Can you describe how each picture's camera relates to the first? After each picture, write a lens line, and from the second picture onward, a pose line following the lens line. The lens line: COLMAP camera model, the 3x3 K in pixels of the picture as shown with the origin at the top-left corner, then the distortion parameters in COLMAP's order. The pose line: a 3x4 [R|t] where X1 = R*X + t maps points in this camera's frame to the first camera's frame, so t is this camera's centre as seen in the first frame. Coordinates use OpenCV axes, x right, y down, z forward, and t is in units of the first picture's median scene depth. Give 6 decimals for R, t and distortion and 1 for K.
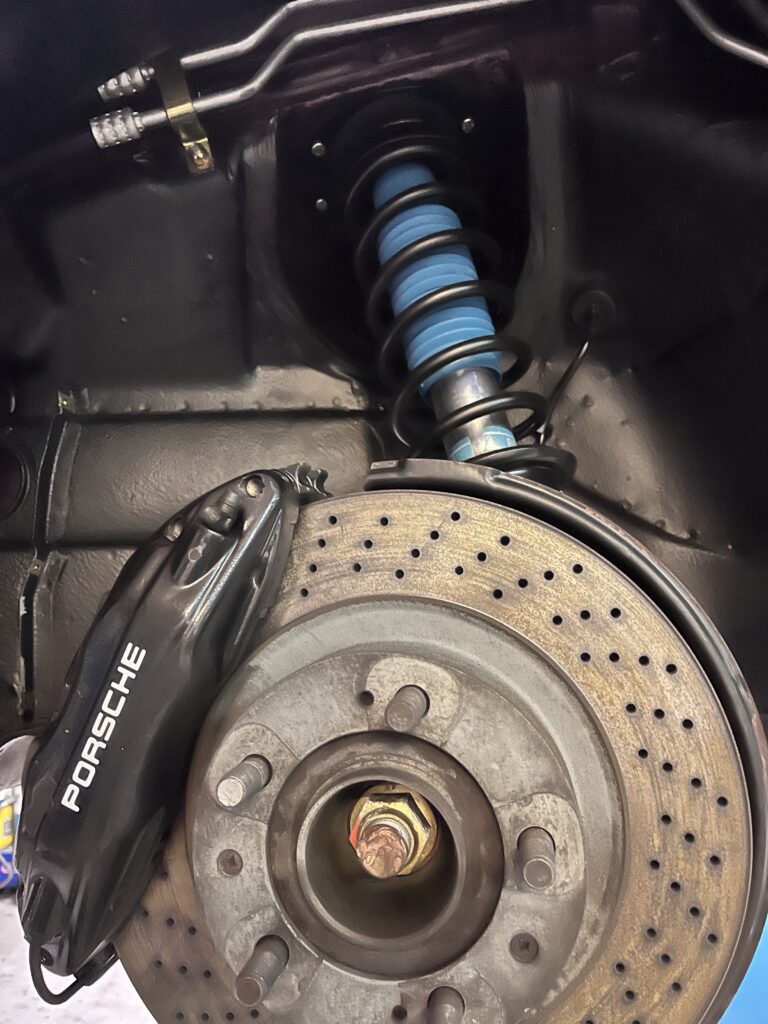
lens RADIAL K [[792.4, 0, 384.0], [0, 792.4, 512.0], [0, 0, 1]] dist [0.062837, -0.115257]
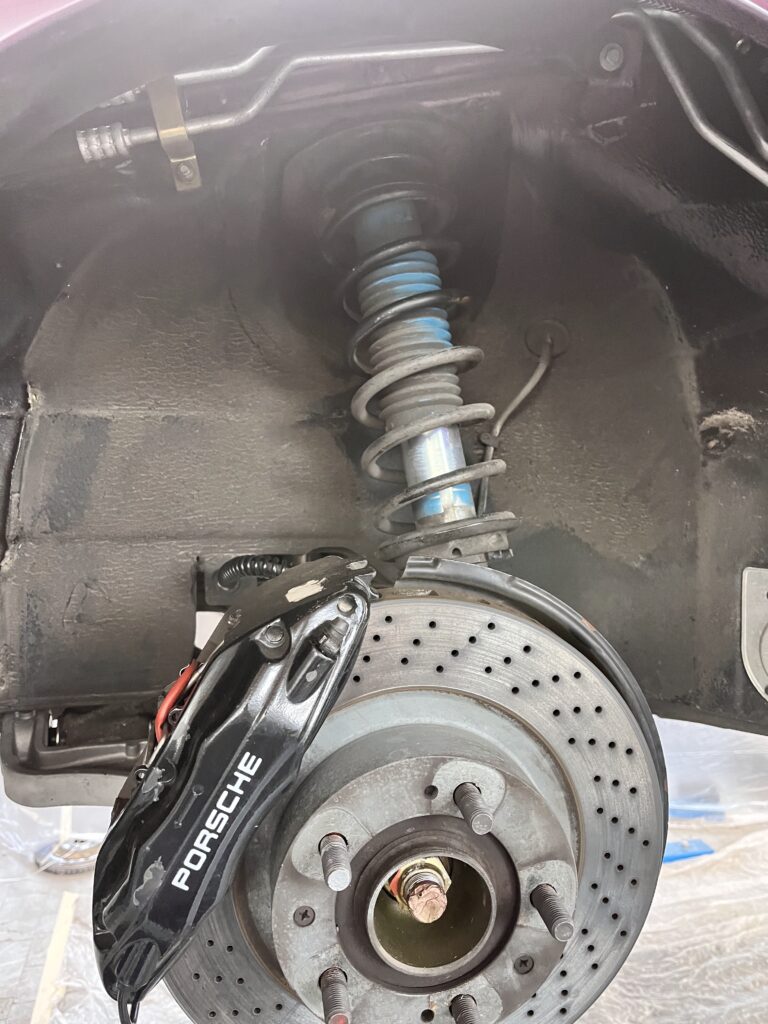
lens RADIAL K [[792.4, 0, 384.0], [0, 792.4, 512.0], [0, 0, 1]] dist [0.062837, -0.115257]
pose [[0.943849, 0.082960, 0.319793, -0.500400], [-0.139594, 0.977452, 0.158433, -0.358420], [-0.299438, -0.194178, 0.934148, -0.050489]]
